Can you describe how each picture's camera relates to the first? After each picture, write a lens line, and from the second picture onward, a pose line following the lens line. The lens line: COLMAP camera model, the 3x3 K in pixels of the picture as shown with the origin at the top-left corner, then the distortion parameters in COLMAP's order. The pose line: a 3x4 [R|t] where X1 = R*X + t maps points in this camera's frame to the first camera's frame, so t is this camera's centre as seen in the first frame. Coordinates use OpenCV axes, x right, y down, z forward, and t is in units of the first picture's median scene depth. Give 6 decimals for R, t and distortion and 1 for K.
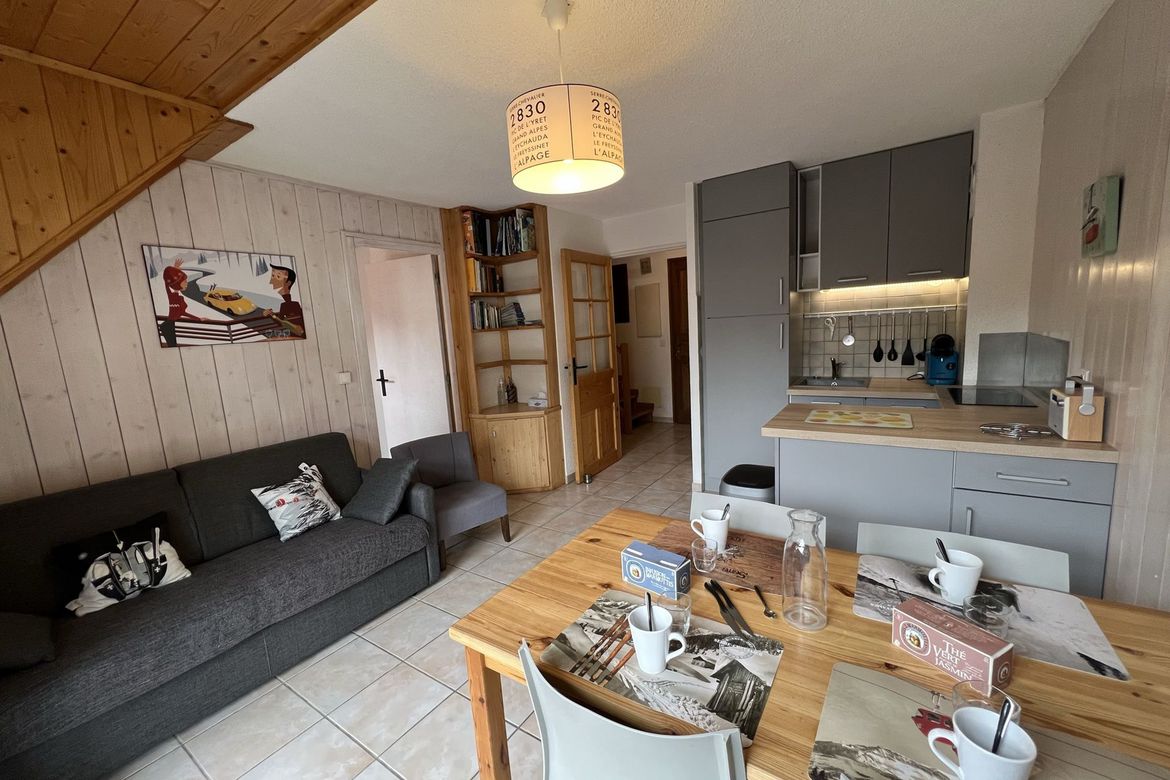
lens RADIAL K [[470.5, 0, 585.0], [0, 470.5, 390.0], [0, 0, 1]] dist [0.000325, 0.000266]
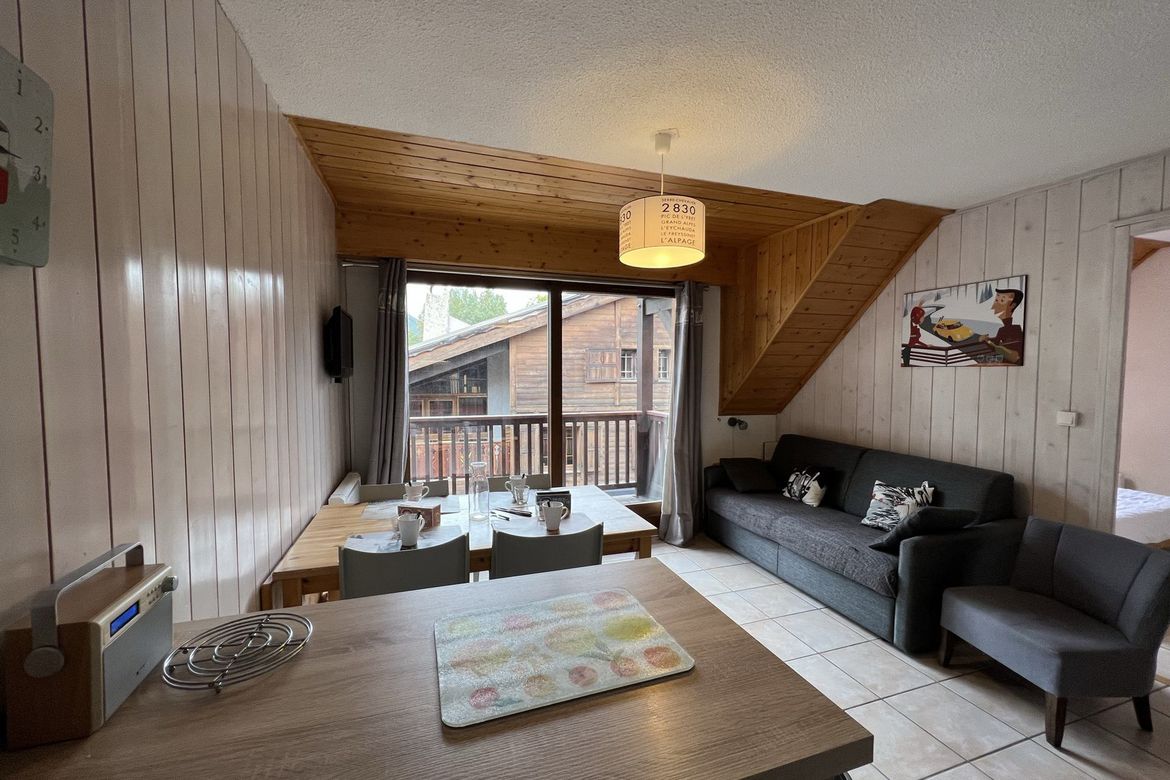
lens RADIAL K [[470.5, 0, 585.0], [0, 470.5, 390.0], [0, 0, 1]] dist [0.000325, 0.000266]
pose [[-0.603356, 0.093207, -0.792006, 0.726436], [-0.077579, 0.981576, 0.174616, -0.182330], [0.793689, 0.166799, -0.585009, 1.025616]]
